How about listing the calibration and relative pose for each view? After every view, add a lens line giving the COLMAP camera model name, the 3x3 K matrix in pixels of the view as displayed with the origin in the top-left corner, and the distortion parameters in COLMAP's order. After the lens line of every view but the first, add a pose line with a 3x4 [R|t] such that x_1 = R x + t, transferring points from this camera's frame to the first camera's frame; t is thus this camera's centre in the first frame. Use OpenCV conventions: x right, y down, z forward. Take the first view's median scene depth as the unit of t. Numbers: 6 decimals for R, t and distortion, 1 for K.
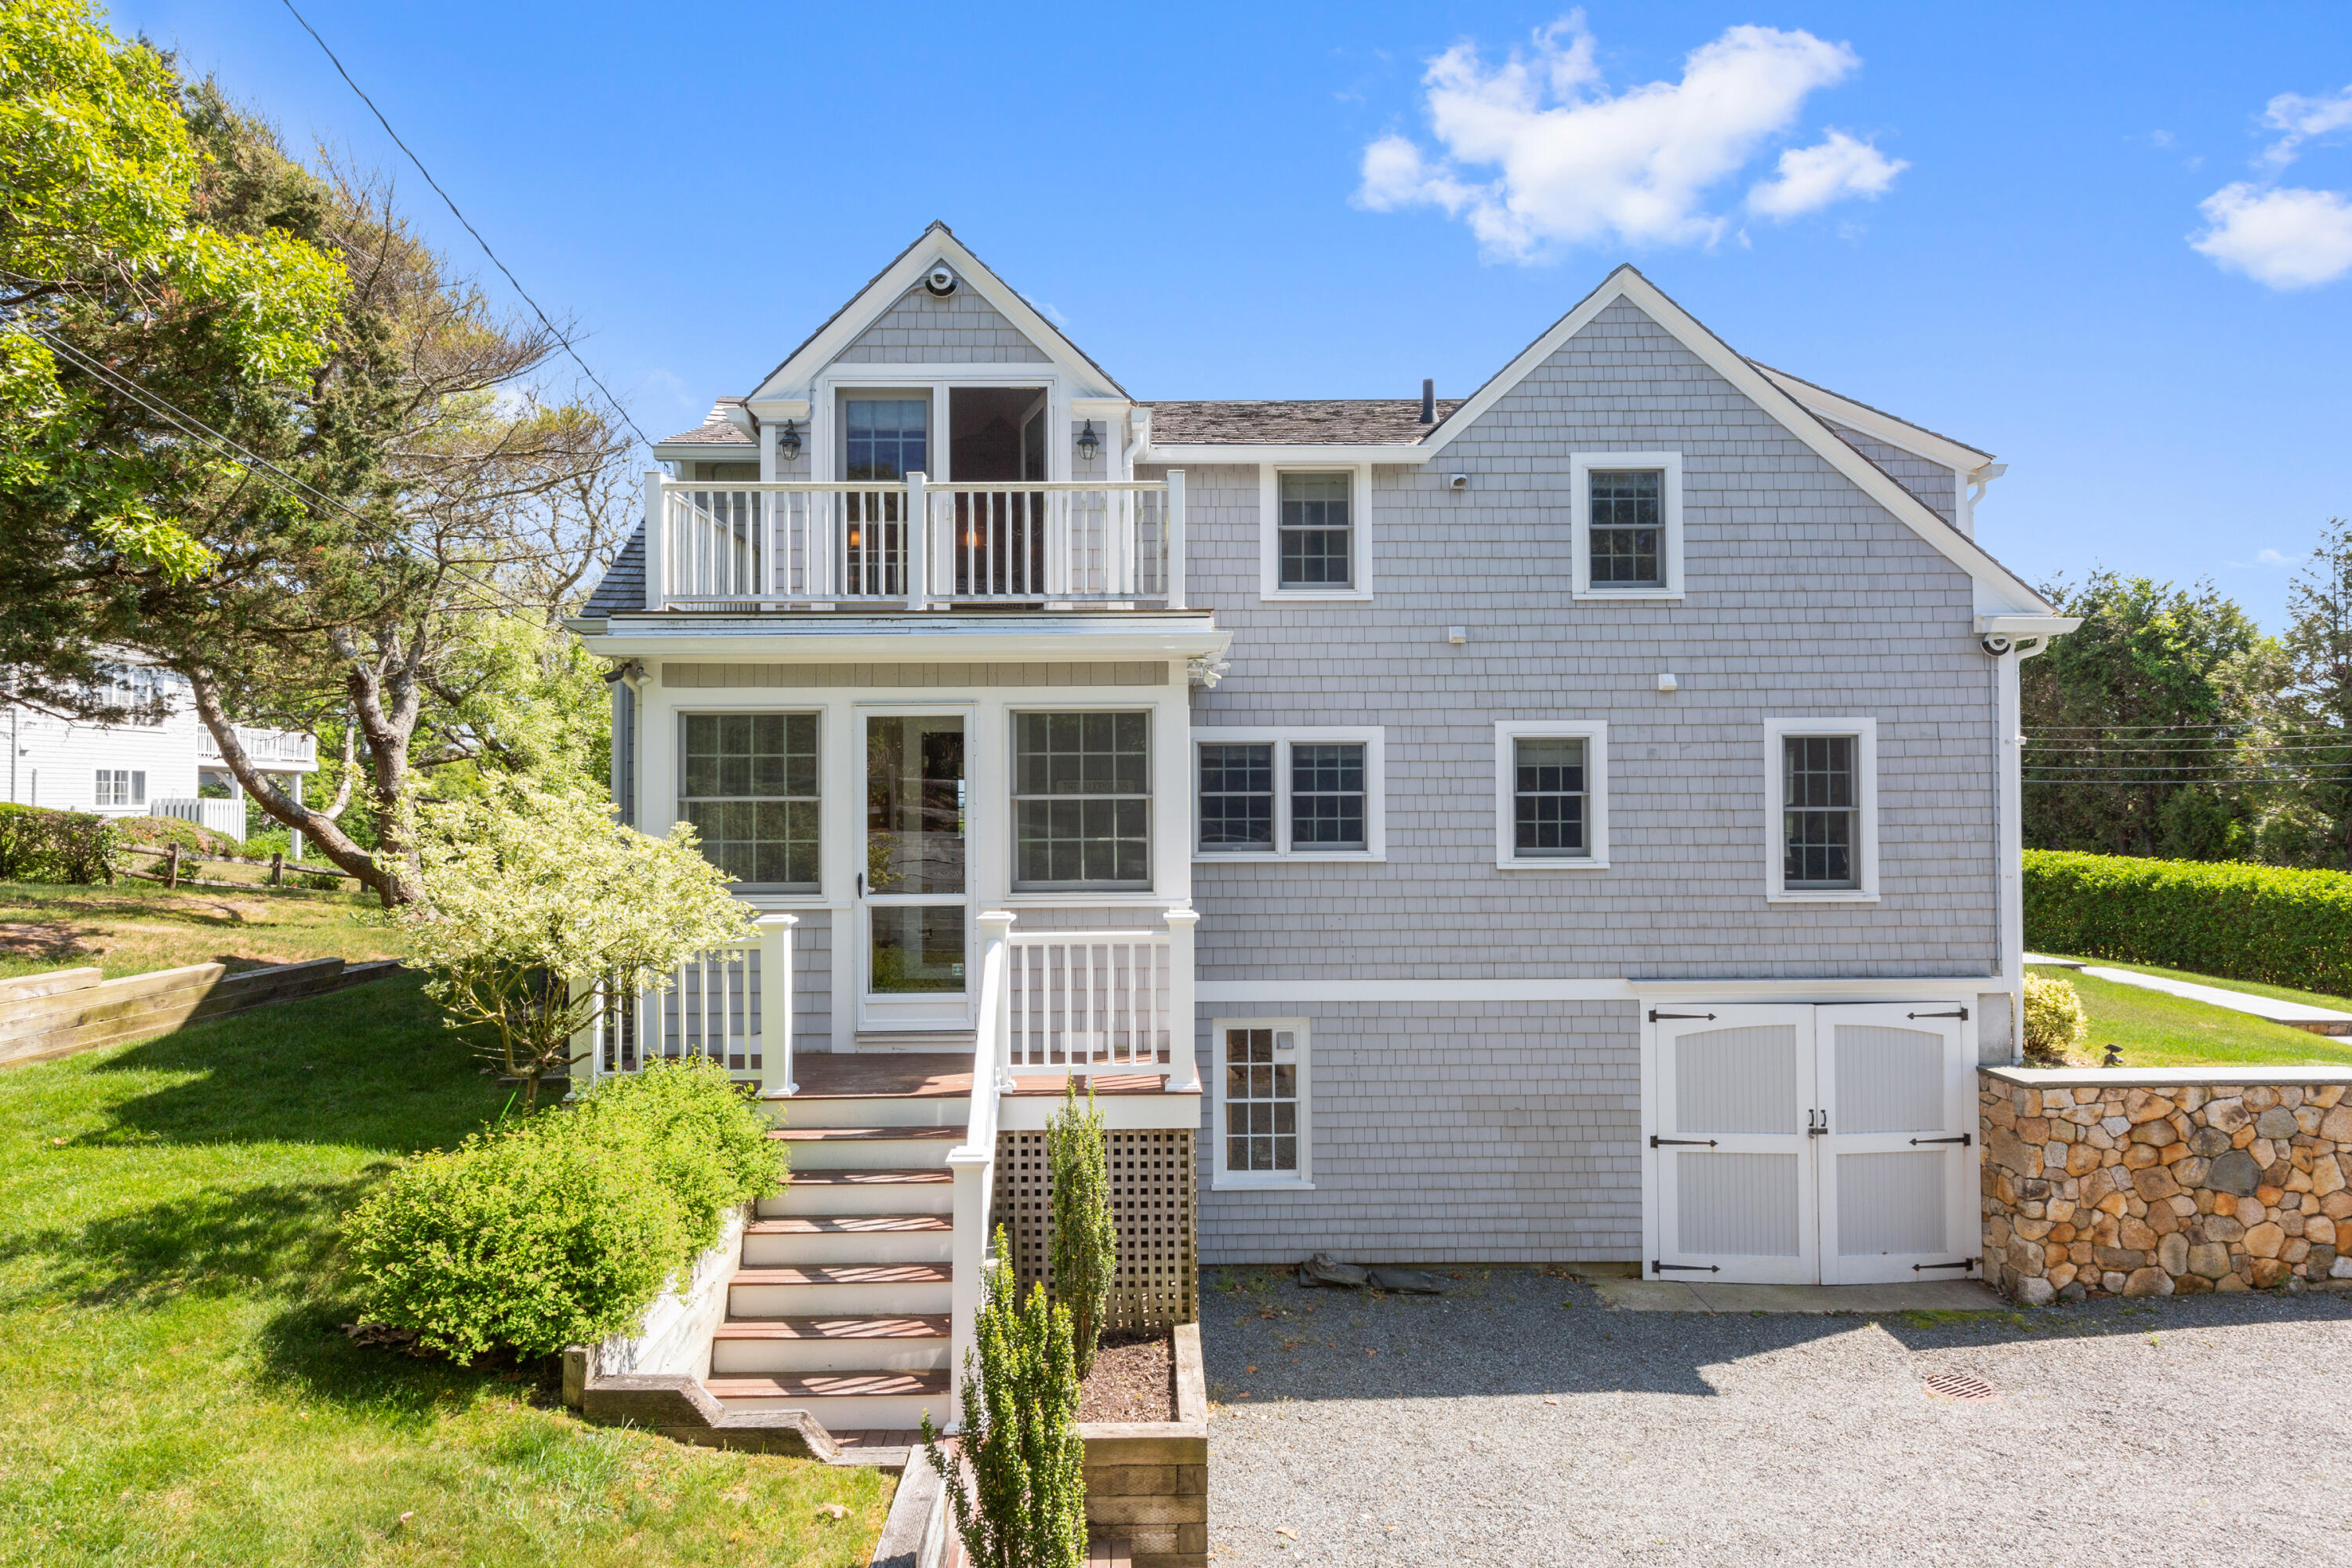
lens RADIAL K [[1312.2, 0, 1176.0], [0, 1312.2, 784.0], [0, 0, 1]] dist [0.006379, -0.004261]
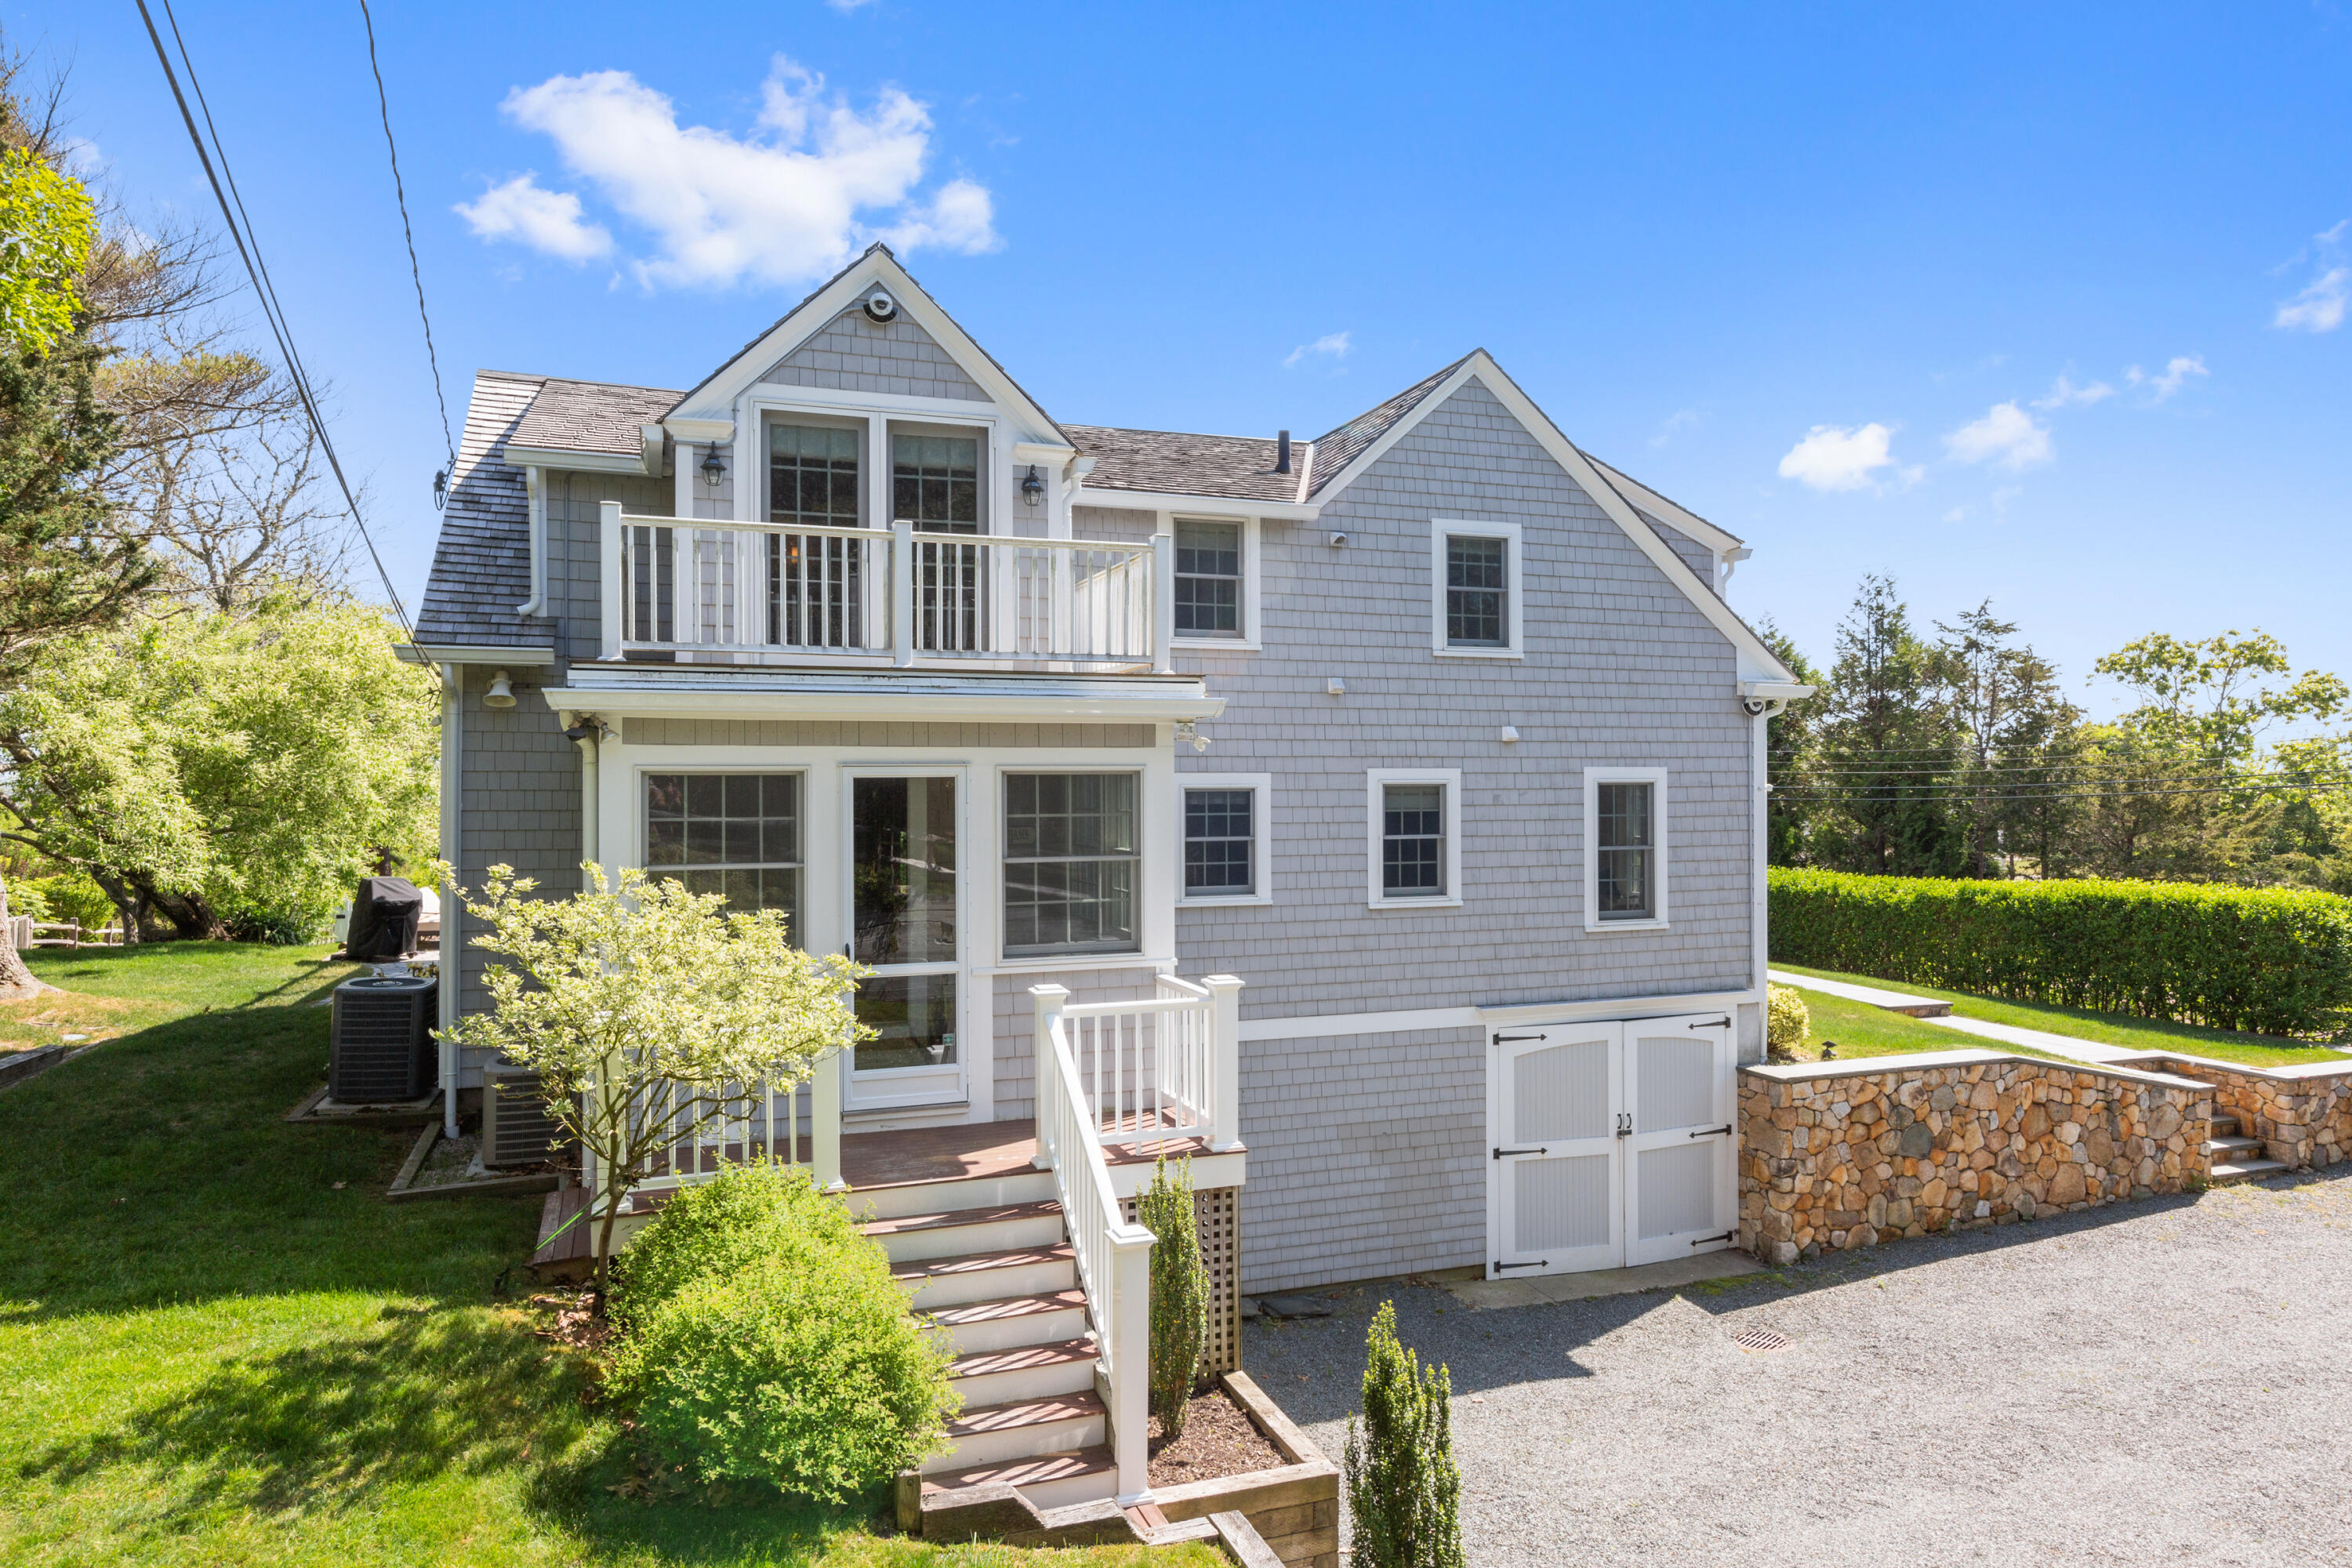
lens RADIAL K [[1422.8, 0, 1176.0], [0, 1422.8, 784.0], [0, 0, 1]] dist [-0.005096, 0.001580]
pose [[0.946642, 0.002694, 0.322274, -0.272458], [-0.005819, 0.999945, 0.008733, -0.044878], [-0.322233, -0.010142, 0.946606, -0.033465]]
